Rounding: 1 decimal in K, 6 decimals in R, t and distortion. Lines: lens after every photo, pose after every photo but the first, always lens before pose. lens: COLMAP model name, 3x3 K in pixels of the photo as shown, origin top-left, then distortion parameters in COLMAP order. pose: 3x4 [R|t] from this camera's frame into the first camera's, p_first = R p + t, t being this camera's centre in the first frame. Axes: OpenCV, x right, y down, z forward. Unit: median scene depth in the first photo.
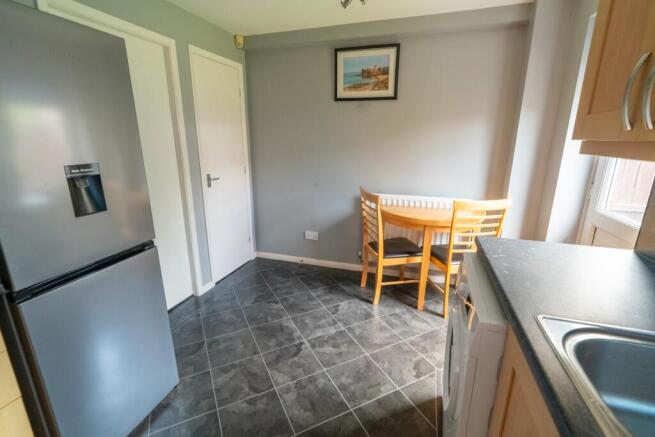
lens RADIAL K [[296.4, 0, 327.8], [0, 296.4, 217.7], [0, 0, 1]] dist [0.001289, -0.000019]
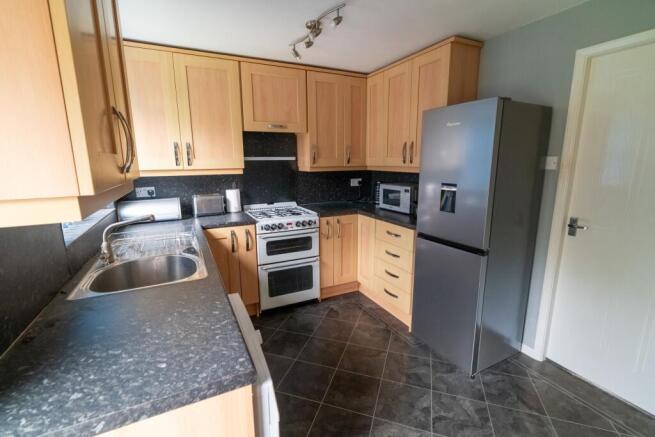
lens RADIAL K [[296.4, 0, 327.6], [0, 296.4, 218.4], [0, 0, 1]] dist [0.001289, -0.000019]
pose [[-0.710273, 0.133327, -0.691184, 0.658775], [-0.179815, 0.914958, 0.361273, -0.349396], [0.680572, 0.380888, -0.625896, 1.181280]]
